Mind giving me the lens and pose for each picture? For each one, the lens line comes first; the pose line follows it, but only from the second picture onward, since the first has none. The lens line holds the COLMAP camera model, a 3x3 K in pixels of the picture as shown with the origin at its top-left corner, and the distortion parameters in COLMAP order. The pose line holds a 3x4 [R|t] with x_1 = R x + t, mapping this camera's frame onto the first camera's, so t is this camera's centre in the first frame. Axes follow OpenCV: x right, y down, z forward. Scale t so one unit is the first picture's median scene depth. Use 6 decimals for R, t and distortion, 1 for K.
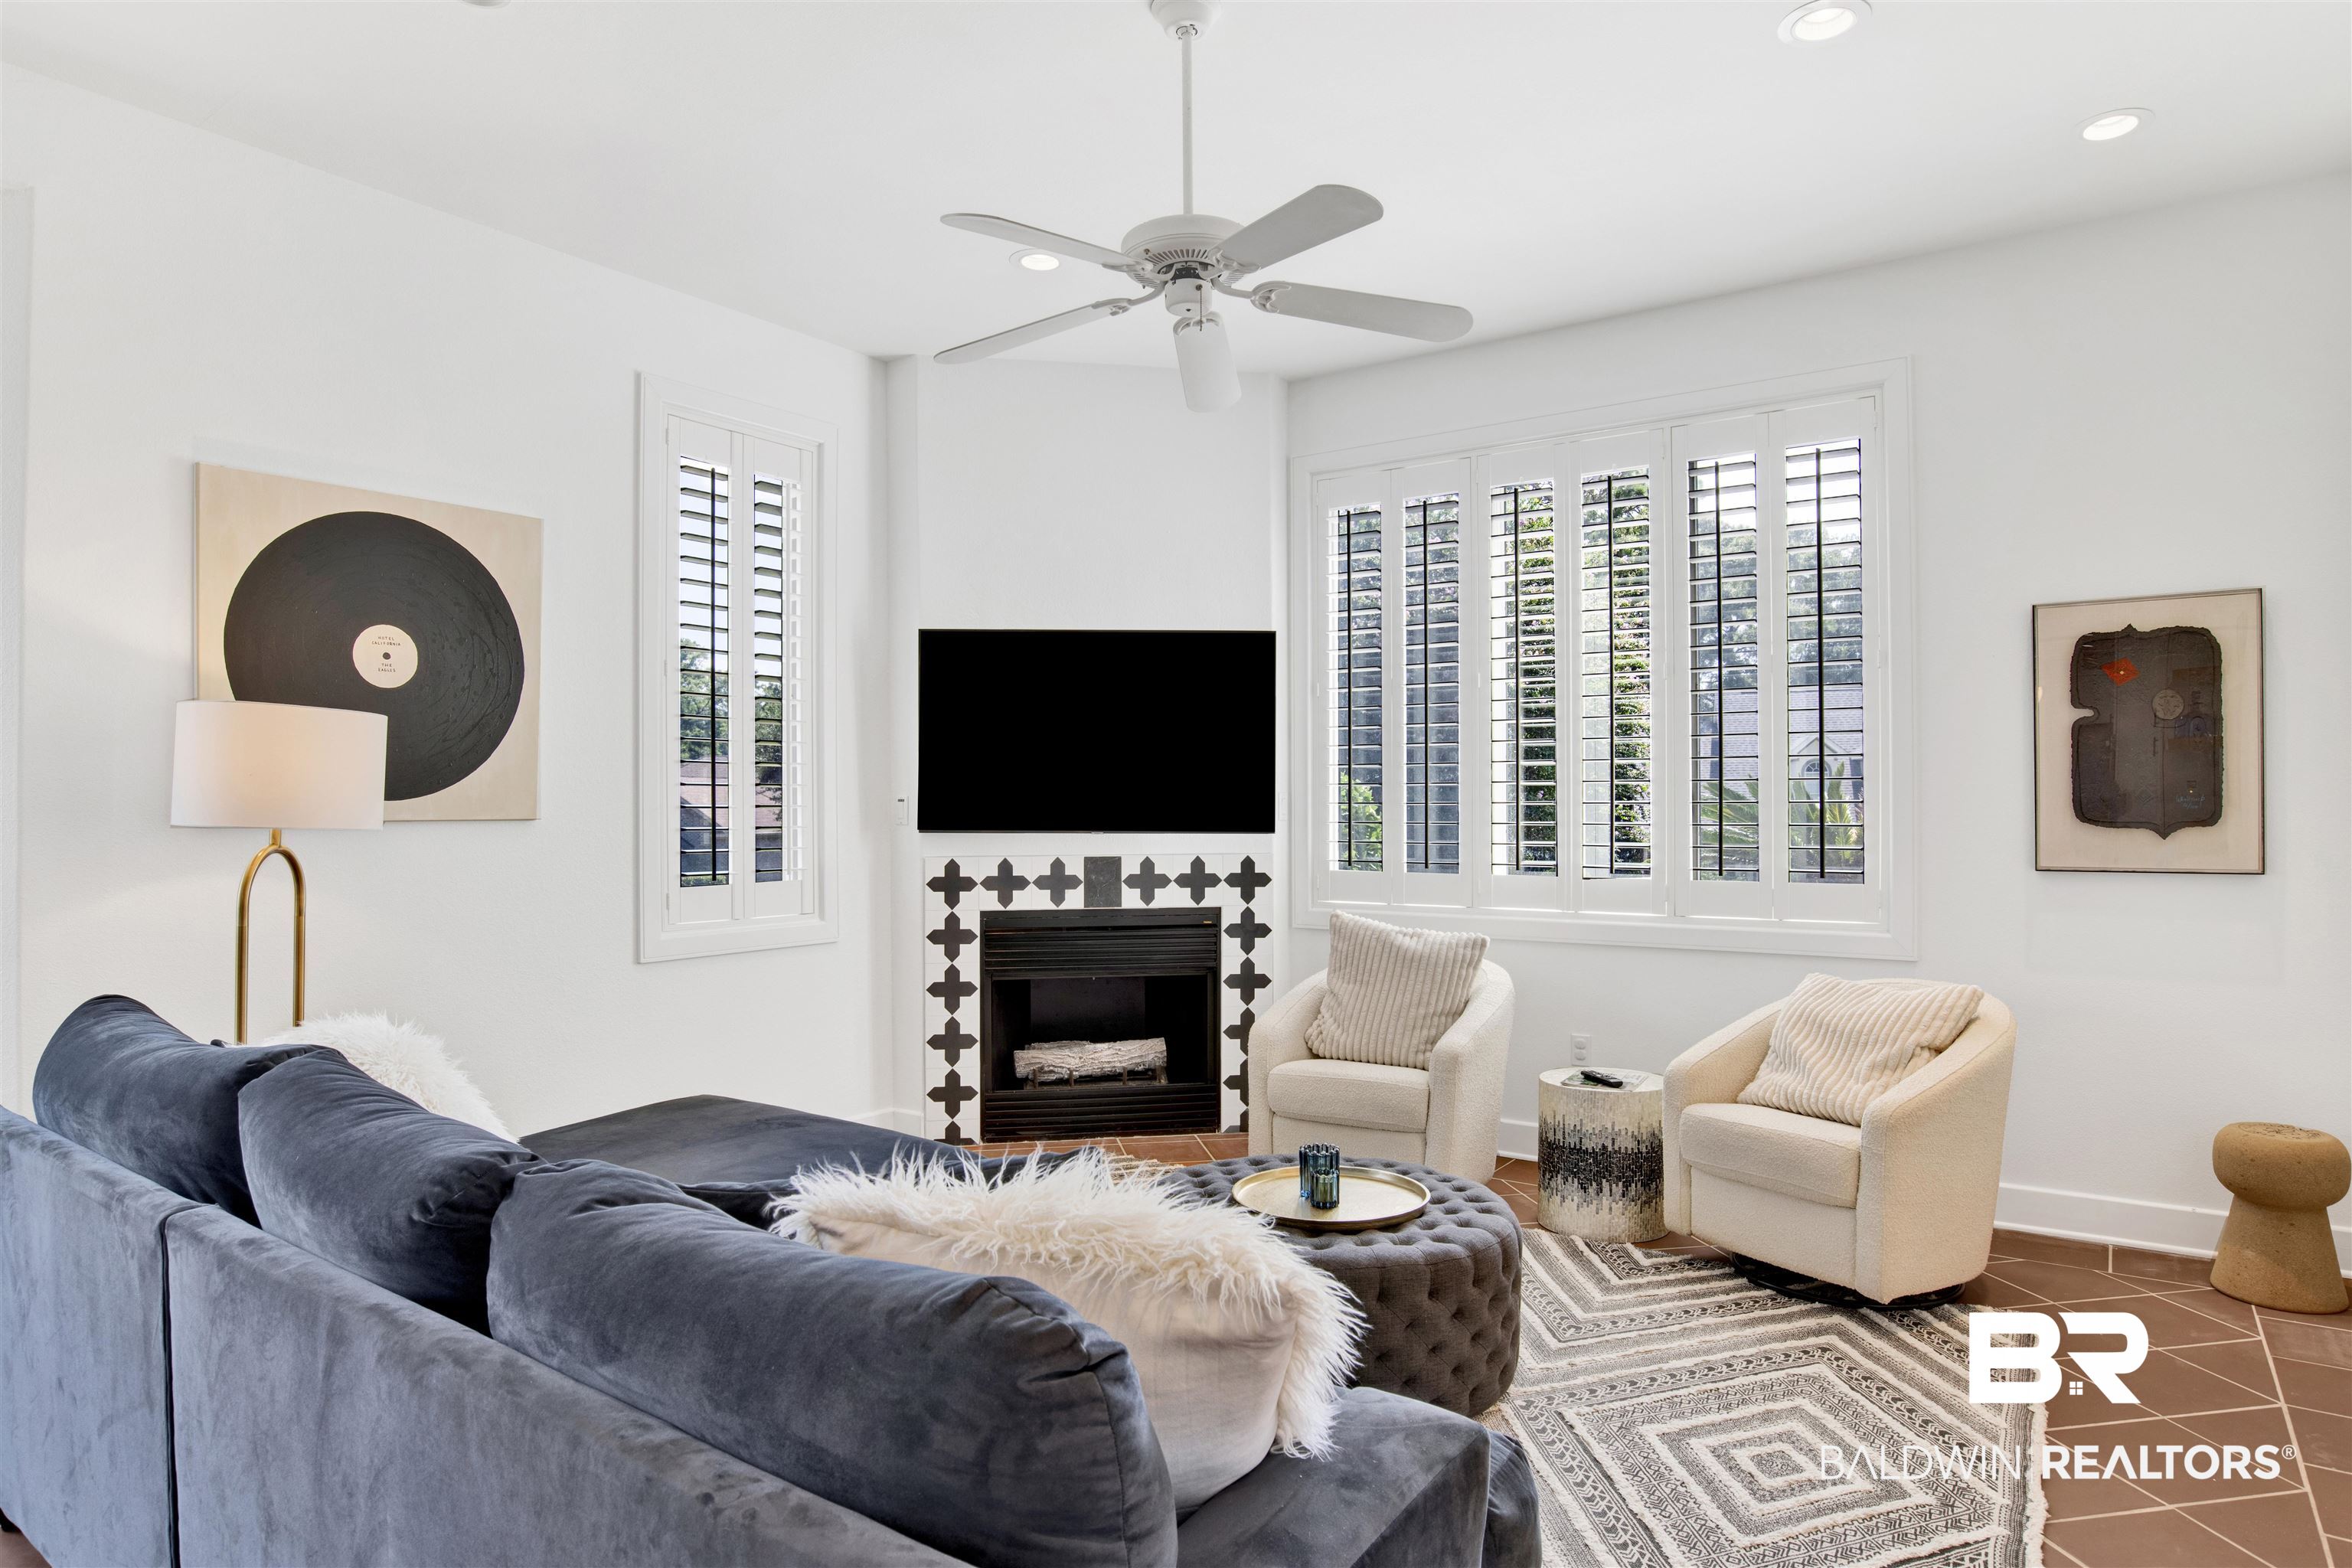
lens RADIAL K [[1424.4, 0, 1176.0], [0, 1424.4, 784.0], [0, 0, 1]] dist [-0.000982, 0.002014]
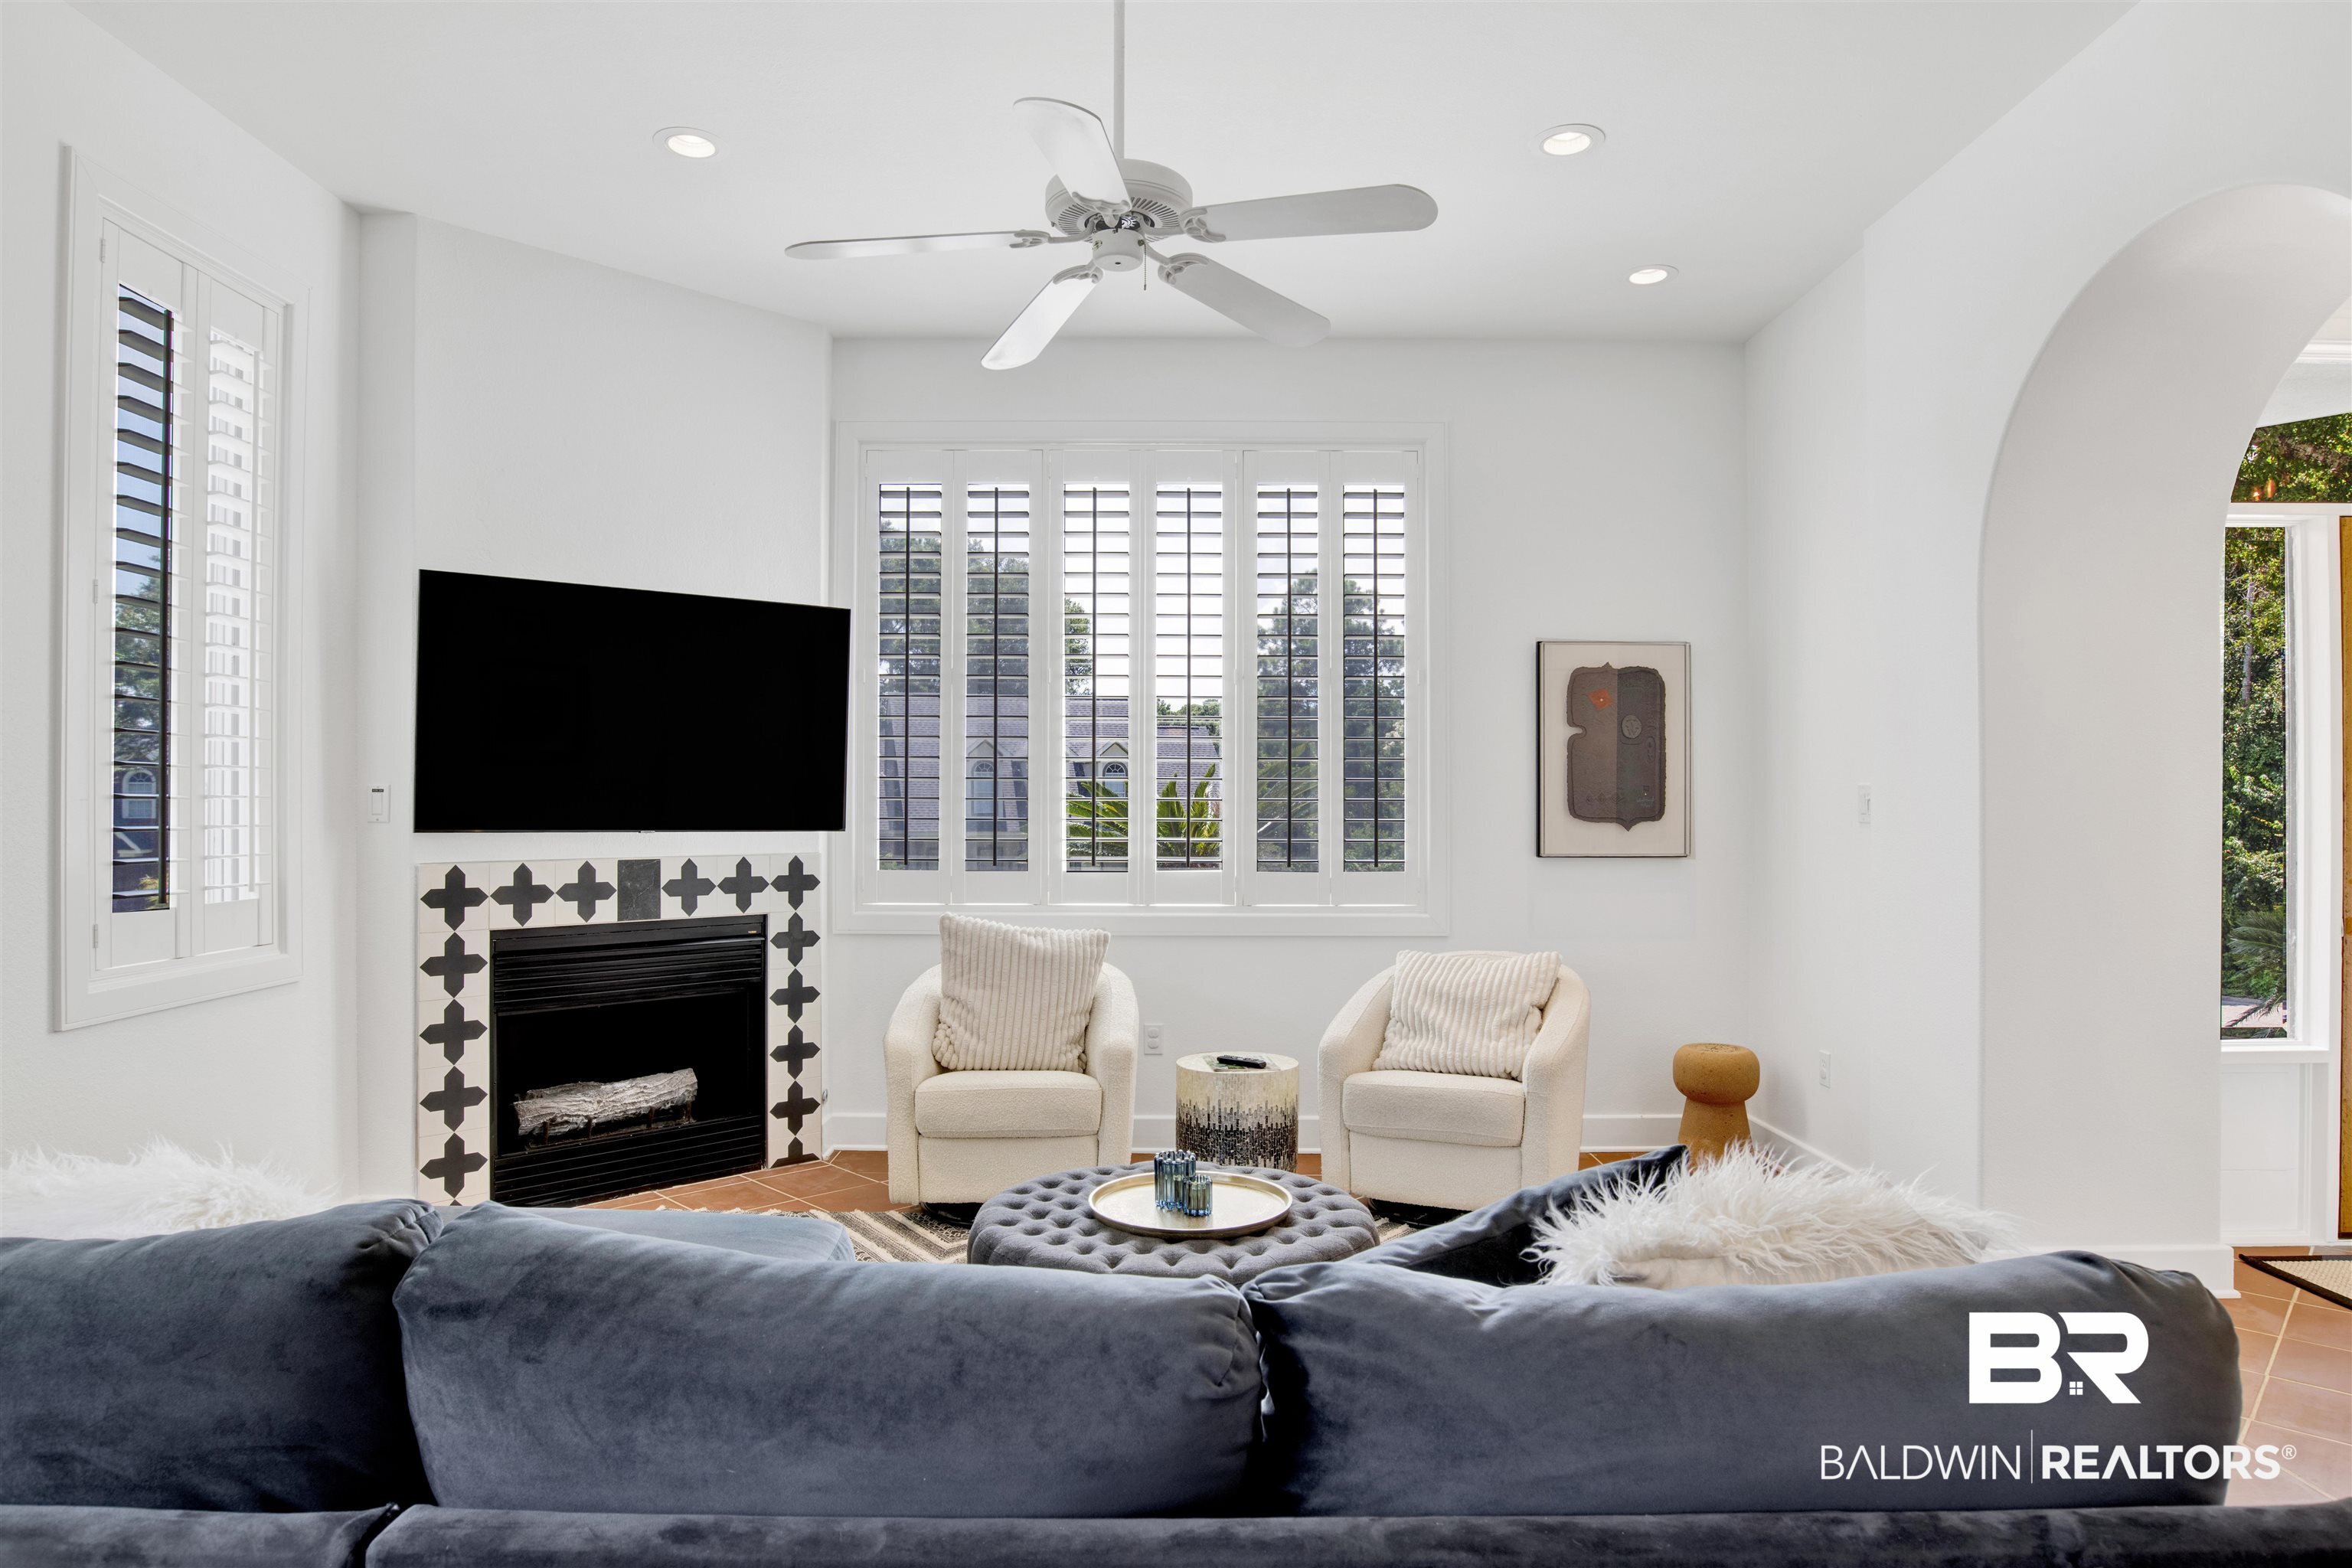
lens RADIAL K [[1449.7, 0, 1176.0], [0, 1449.7, 784.0], [0, 0, 1]] dist [-0.028600, 0.037162]
pose [[0.816843, 0.012822, 0.576717, -0.291035], [-0.014847, 0.999889, -0.001201, 0.002778], [-0.576669, -0.007581, 0.816943, 0.123358]]
